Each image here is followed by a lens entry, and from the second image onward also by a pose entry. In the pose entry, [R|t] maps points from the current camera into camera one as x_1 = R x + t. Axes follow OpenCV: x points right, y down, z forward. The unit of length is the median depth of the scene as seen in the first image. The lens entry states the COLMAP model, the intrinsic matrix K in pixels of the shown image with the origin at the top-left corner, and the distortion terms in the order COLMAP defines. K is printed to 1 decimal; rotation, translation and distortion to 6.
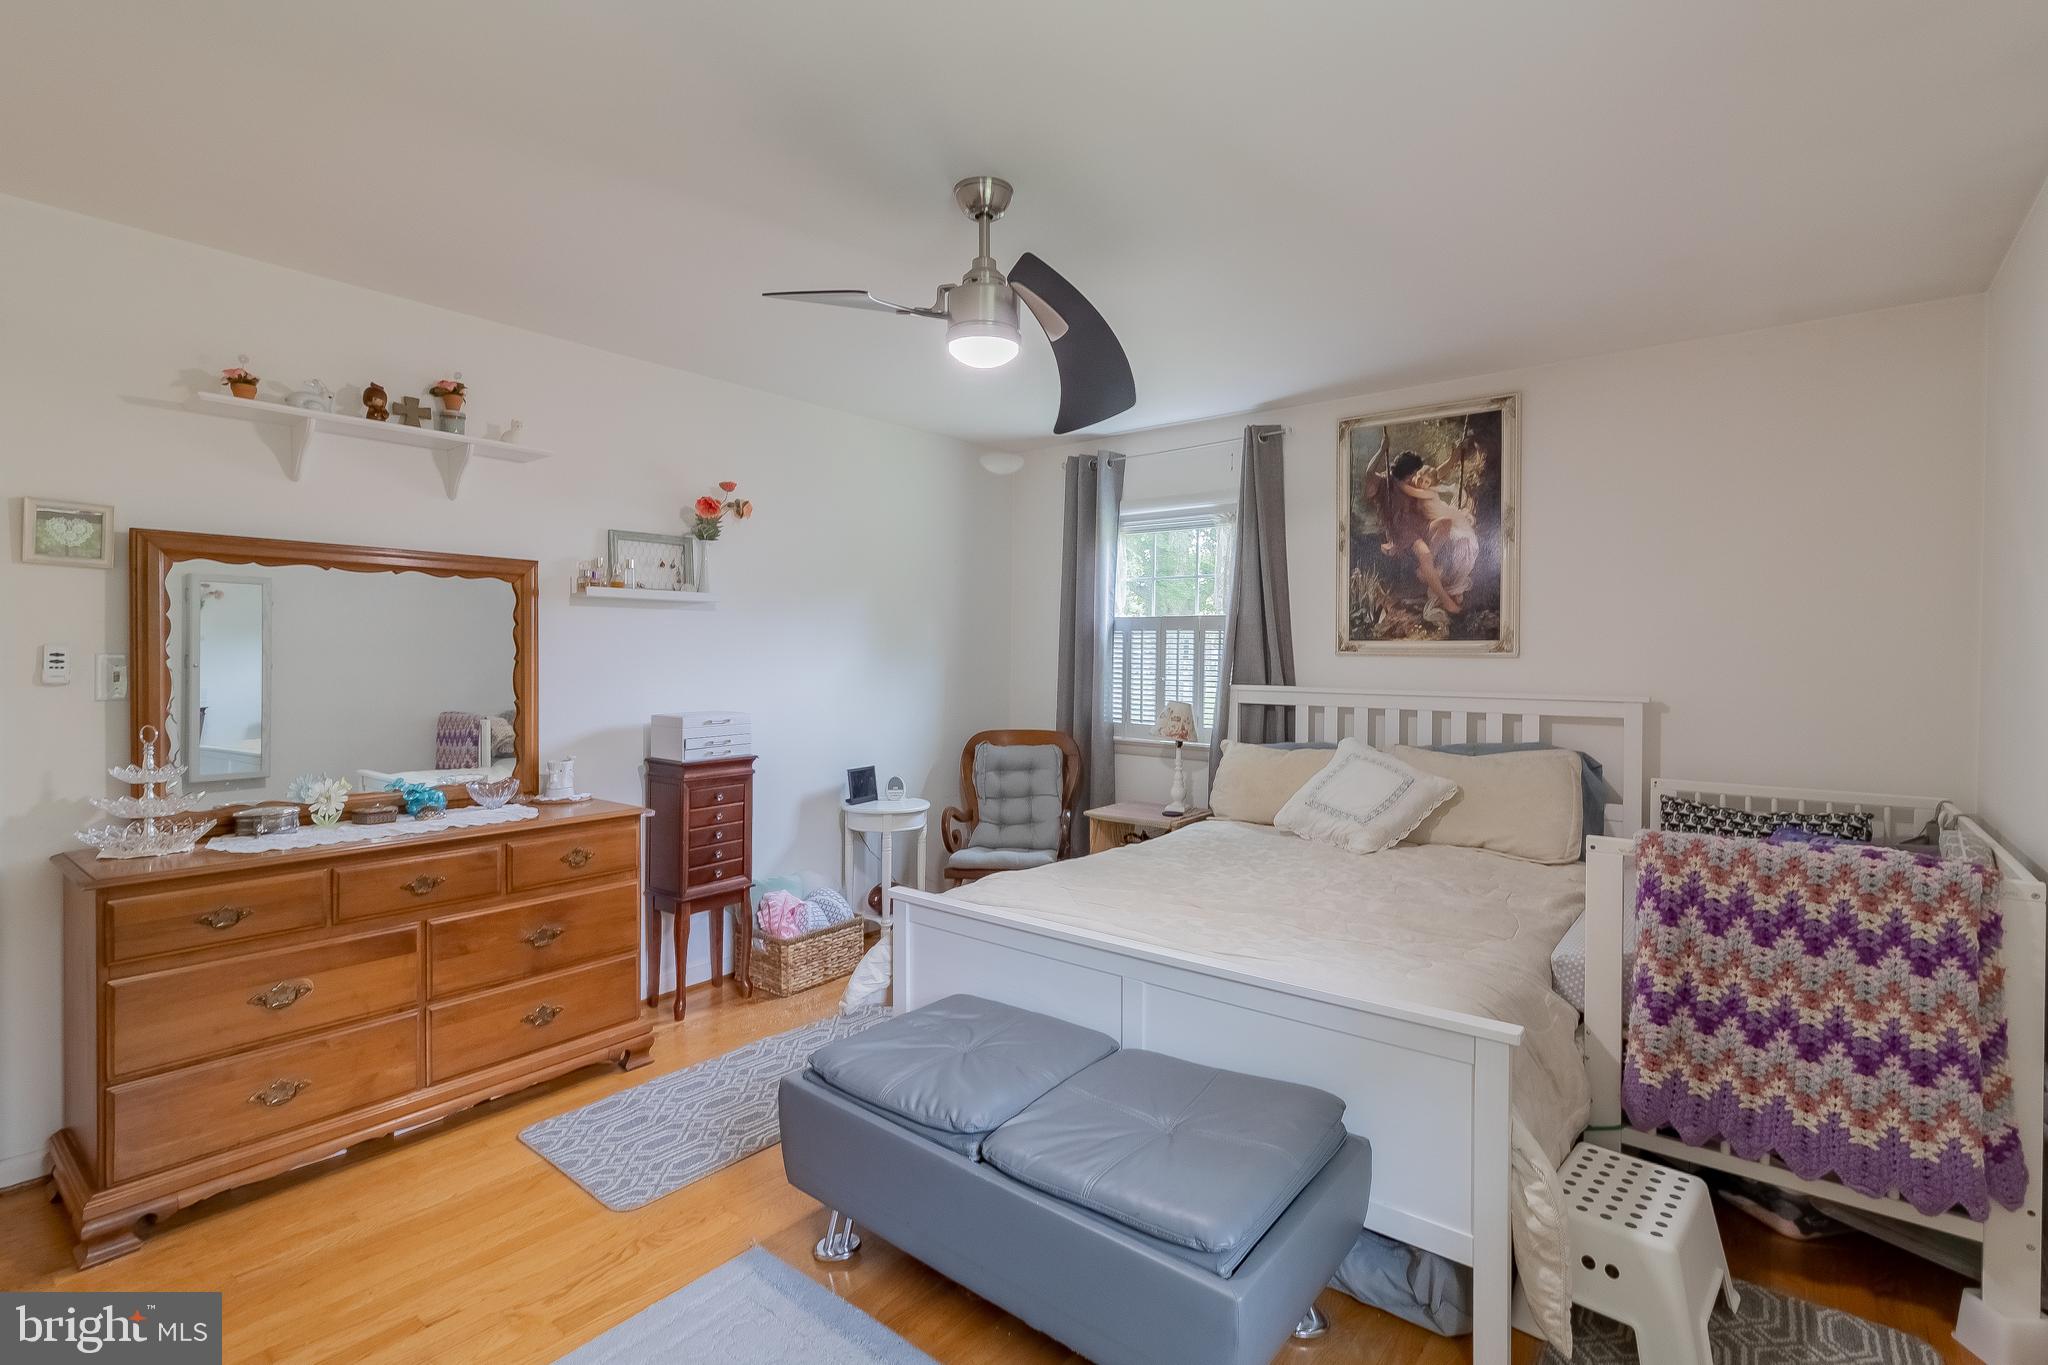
lens RADIAL K [[940.1, 0, 1027.6], [0, 940.1, 665.7], [0, 0, 1]] dist [-0.002214, 0.001518]
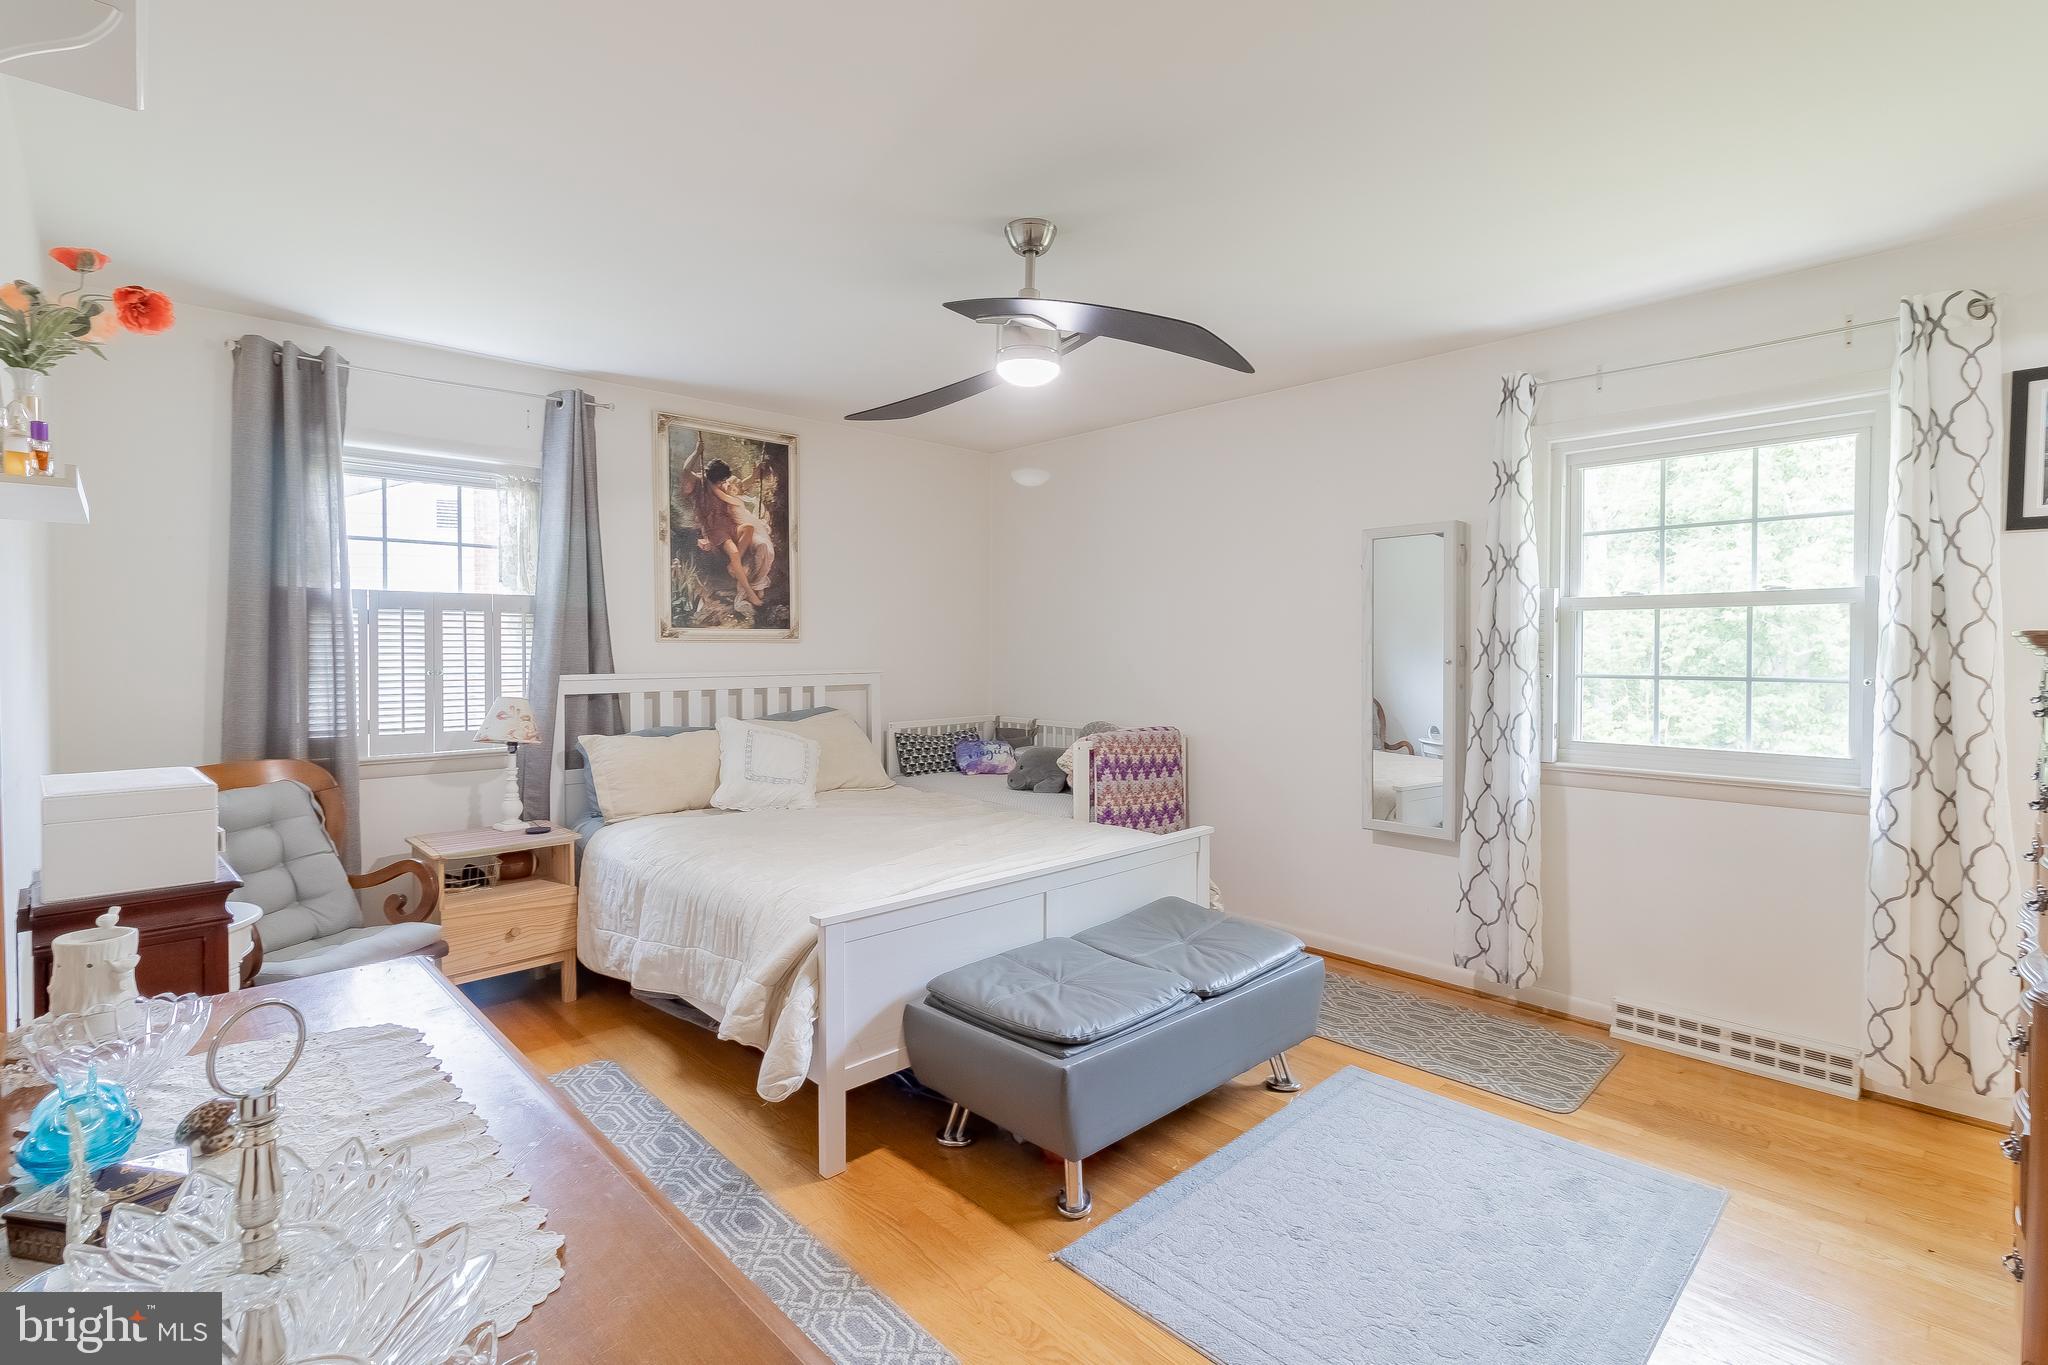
lens RADIAL K [[940.1, 0, 1022.3], [0, 940.1, 670.4], [0, 0, 1]] dist [-0.002214, 0.001518]
pose [[0.143426, -0.034956, 0.989043, -0.662809], [0.014051, 0.999347, 0.033283, -0.008616], [-0.989561, 0.009123, 0.143824, 0.482457]]
